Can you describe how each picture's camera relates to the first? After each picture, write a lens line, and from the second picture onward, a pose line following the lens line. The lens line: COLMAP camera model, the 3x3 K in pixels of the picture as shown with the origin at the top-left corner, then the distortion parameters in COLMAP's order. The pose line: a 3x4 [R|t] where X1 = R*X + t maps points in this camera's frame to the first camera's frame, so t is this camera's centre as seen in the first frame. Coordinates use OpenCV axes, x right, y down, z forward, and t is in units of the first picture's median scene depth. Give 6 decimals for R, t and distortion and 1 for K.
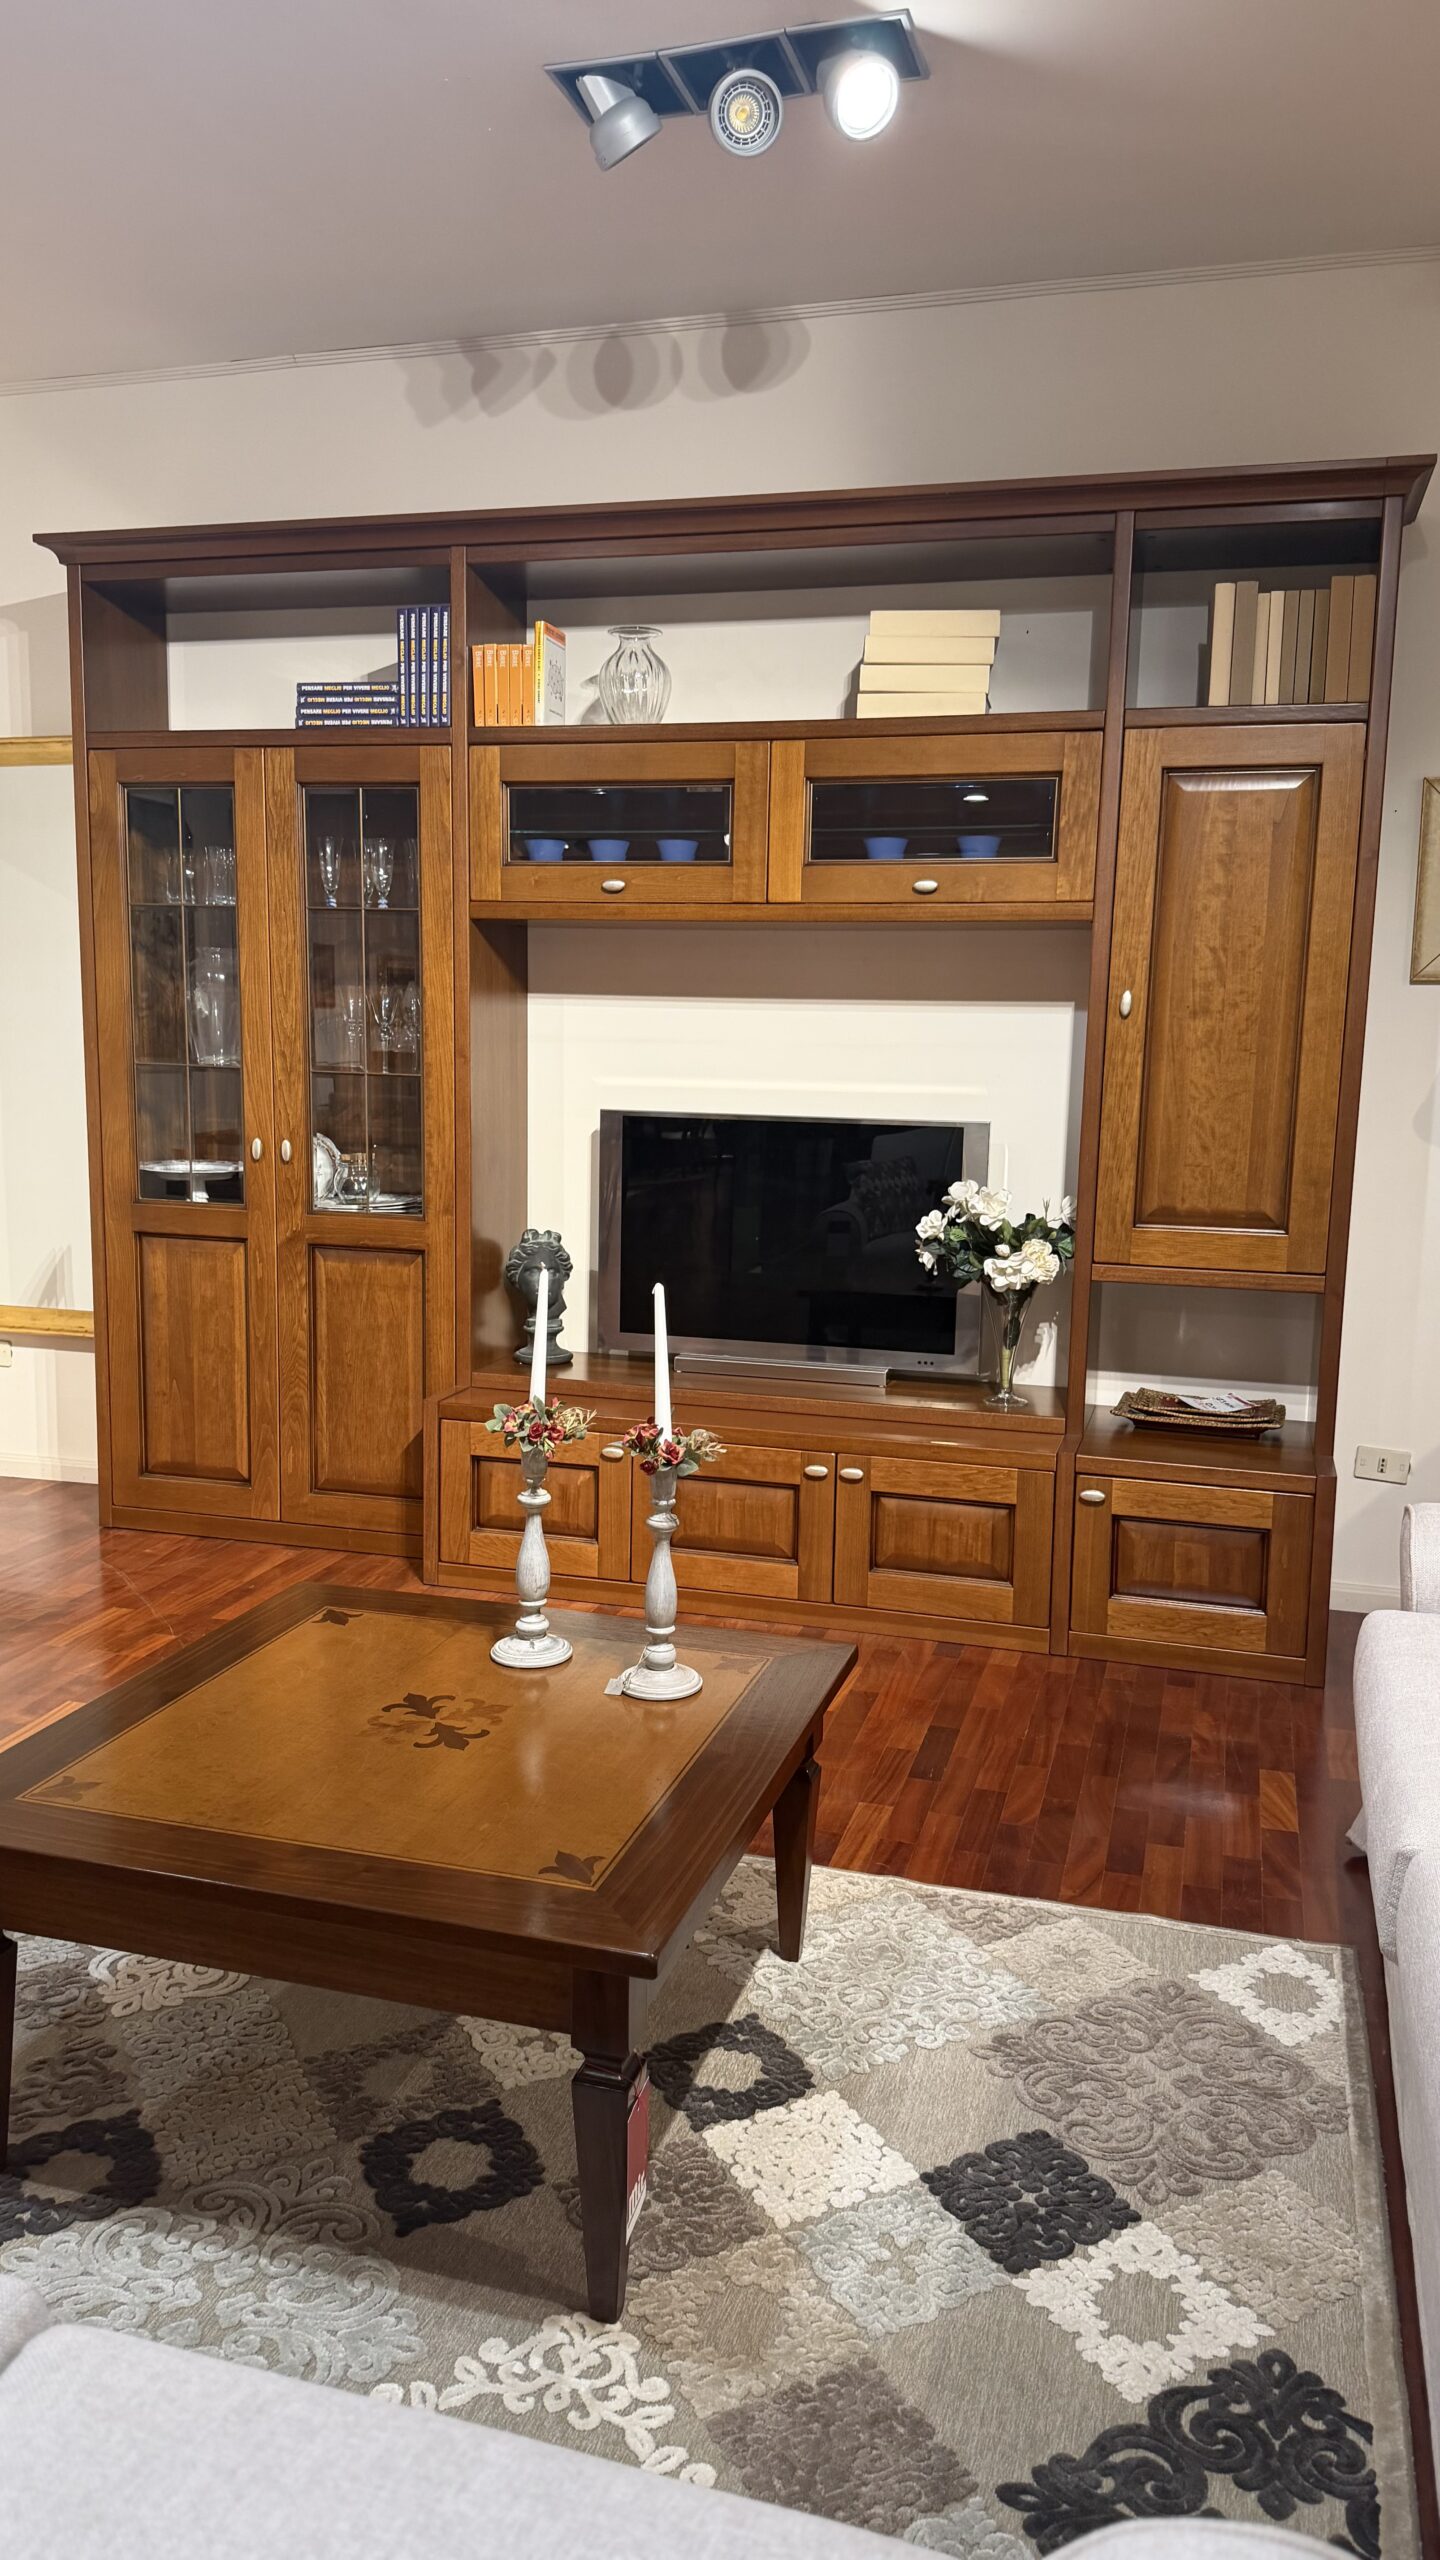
lens RADIAL K [[1771.7, 0, 740.2], [0, 1771.7, 1295.1], [0, 0, 1]] dist [0.114086, -0.146756]
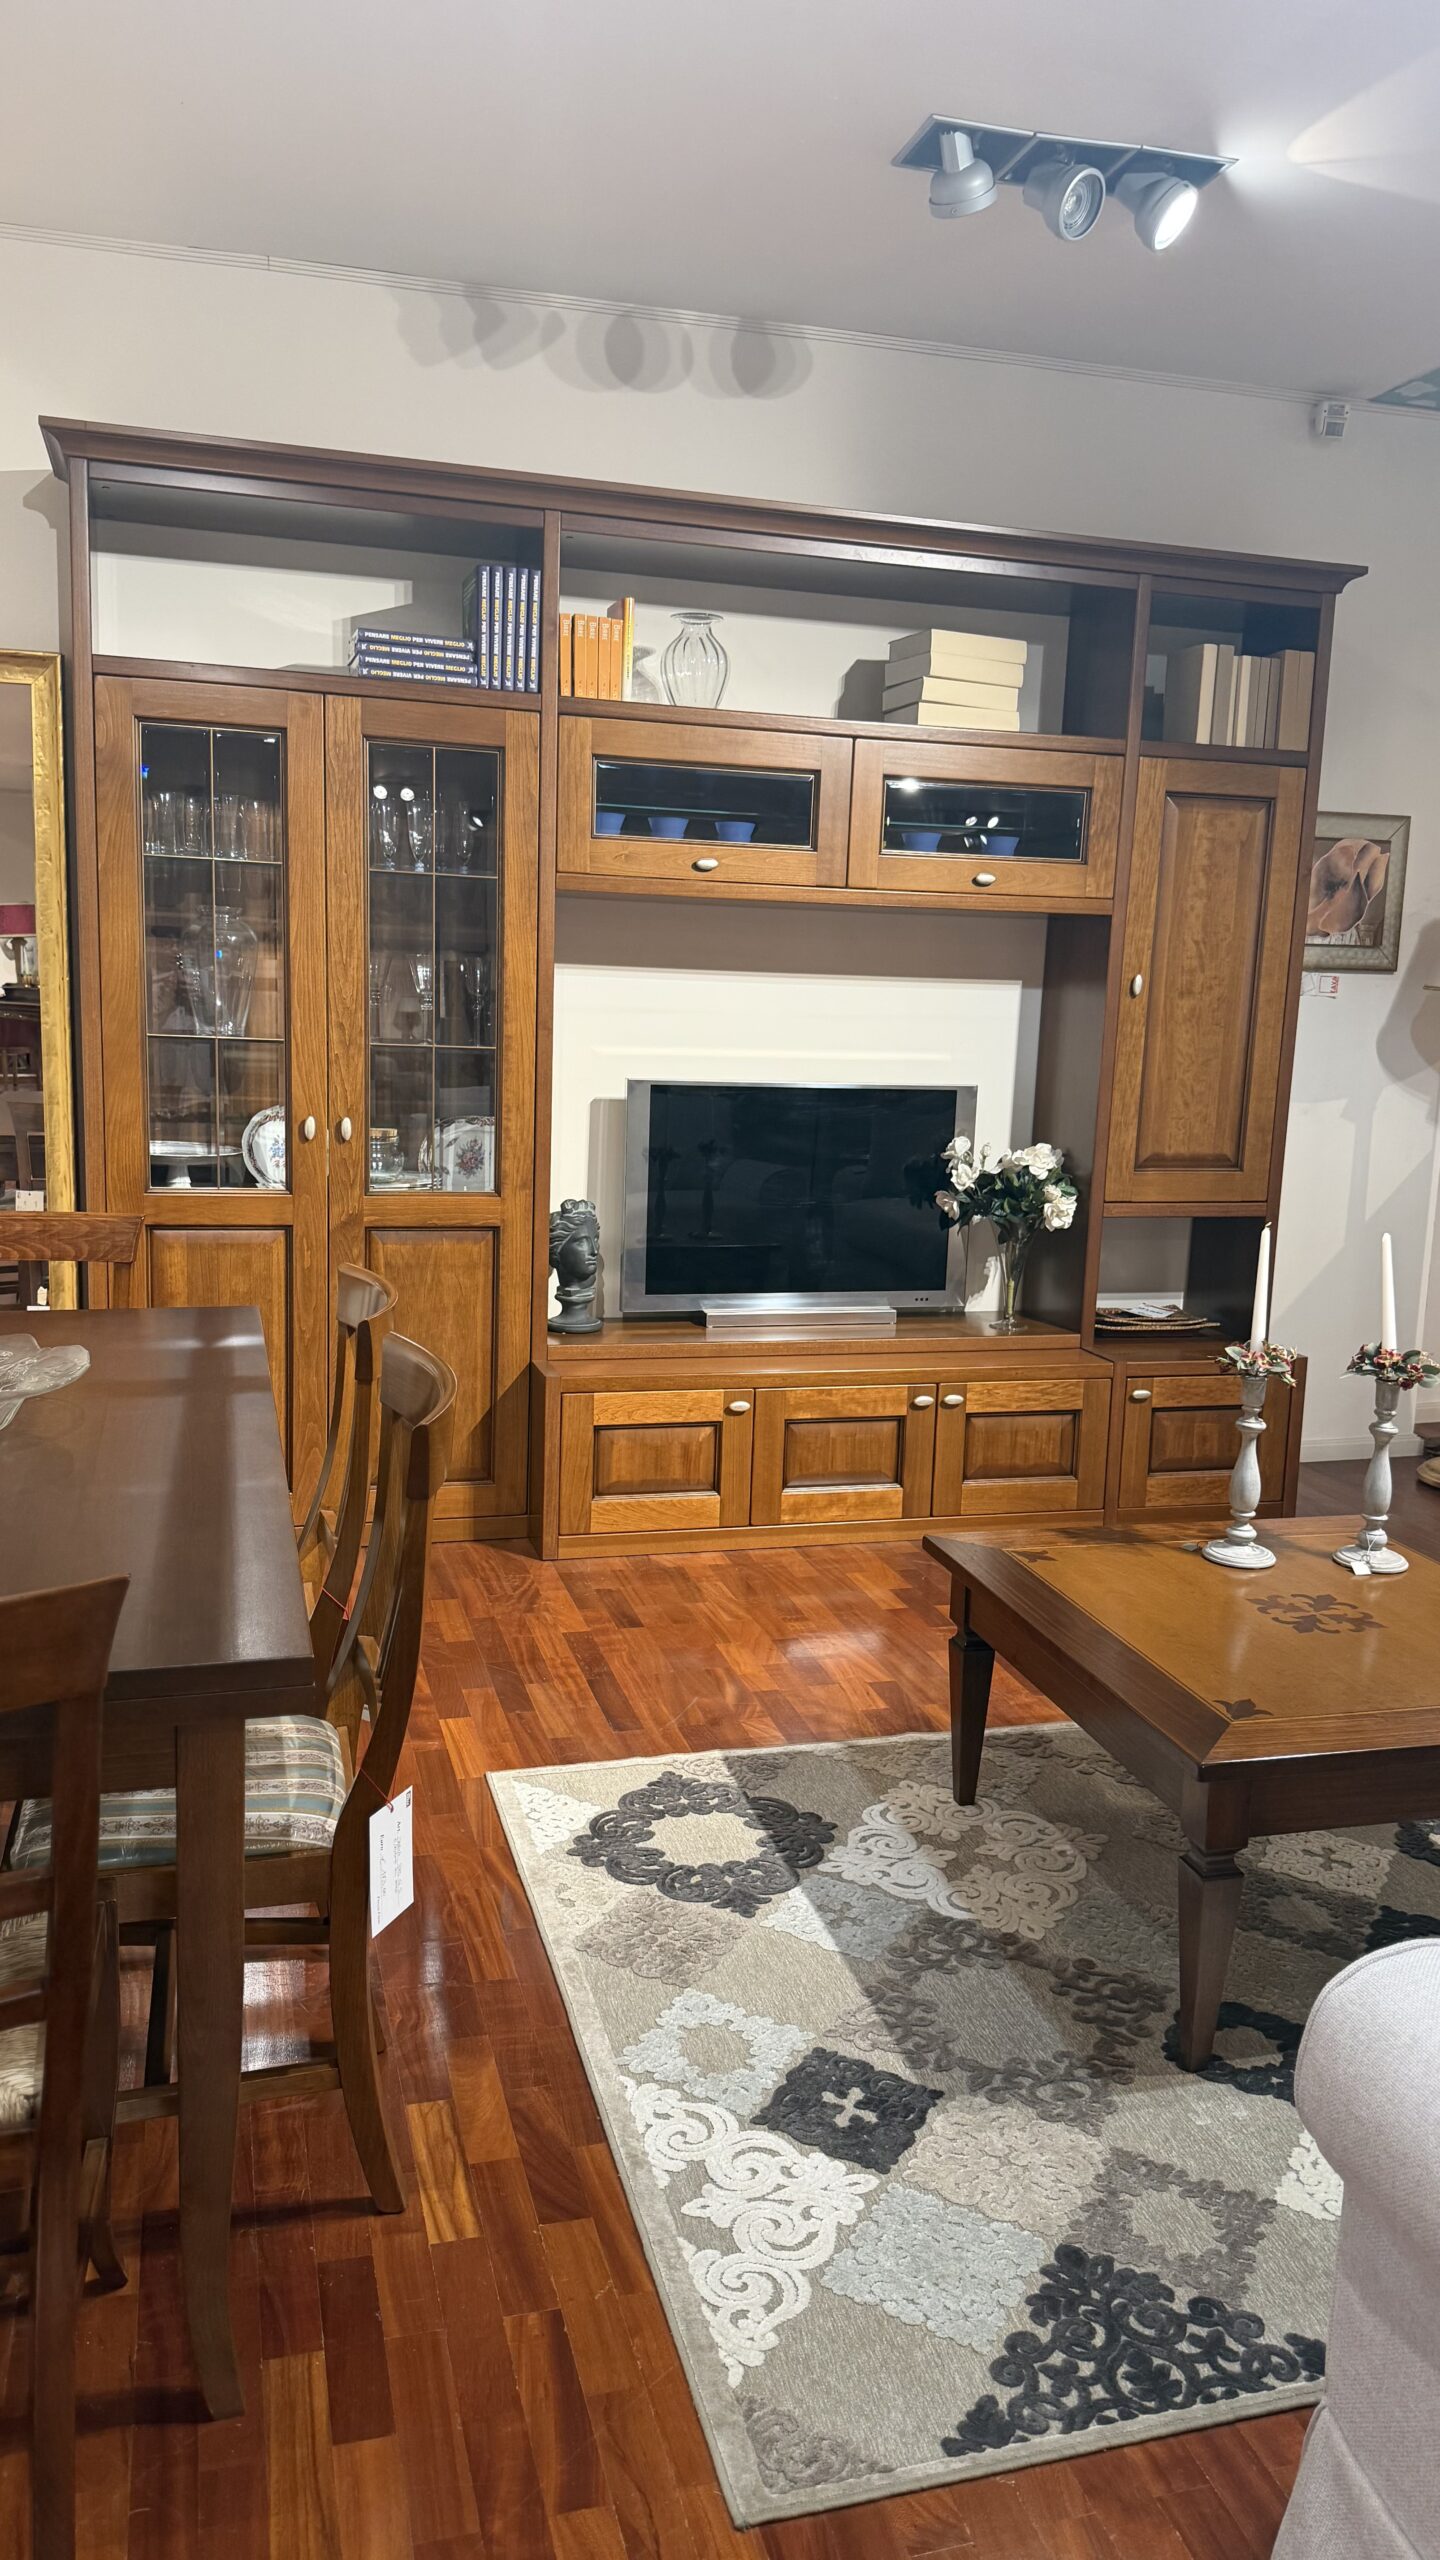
lens RADIAL K [[1792.5, 0, 712.6], [0, 1792.5, 1307.2], [0, 0, 1]] dist [0.105870, -0.146272]
pose [[0.854437, -0.080827, 0.513230, -0.623530], [0.063274, 0.996660, 0.051622, -0.025873], [-0.515688, -0.011634, 0.856697, 0.093110]]
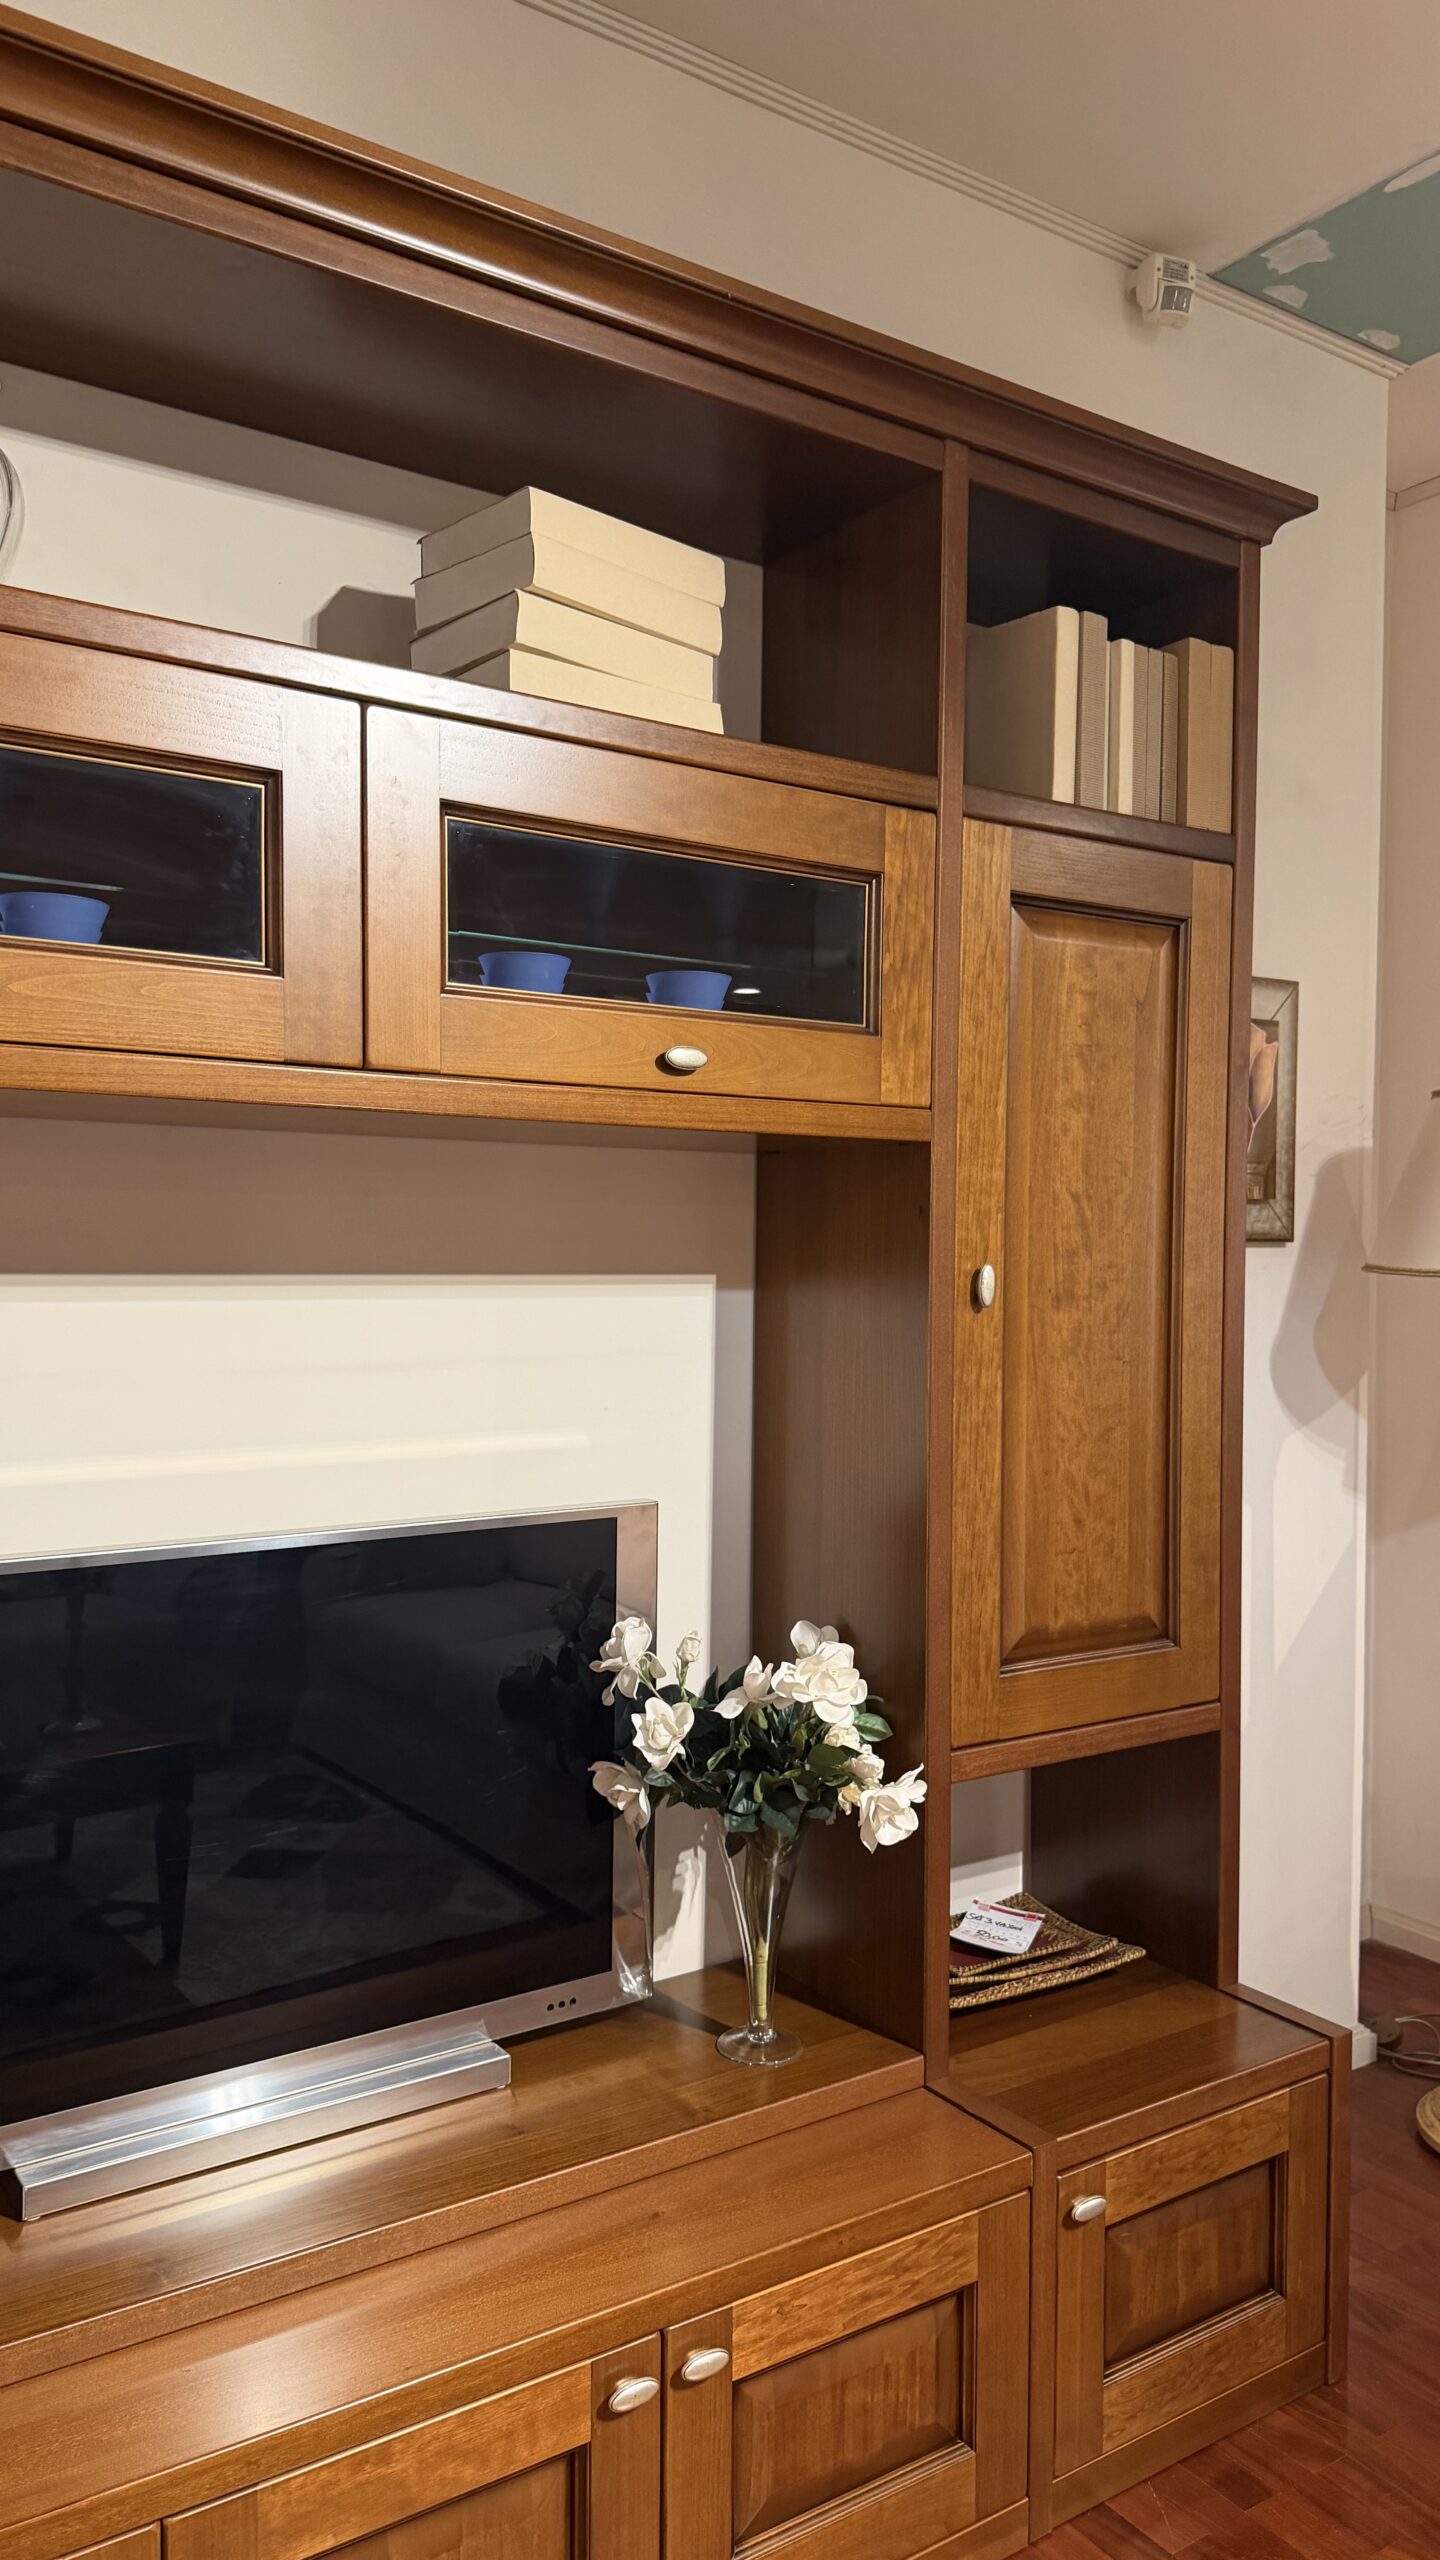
lens RADIAL K [[1792.1, 0, 730.9], [0, 1792.1, 1301.4], [0, 0, 1]] dist [0.106850, -0.150328]
pose [[0.643674, -0.033254, 0.764577, -0.255125], [0.121038, 0.990905, -0.058801, -0.124867], [-0.755668, 0.130392, 0.641845, 0.643447]]
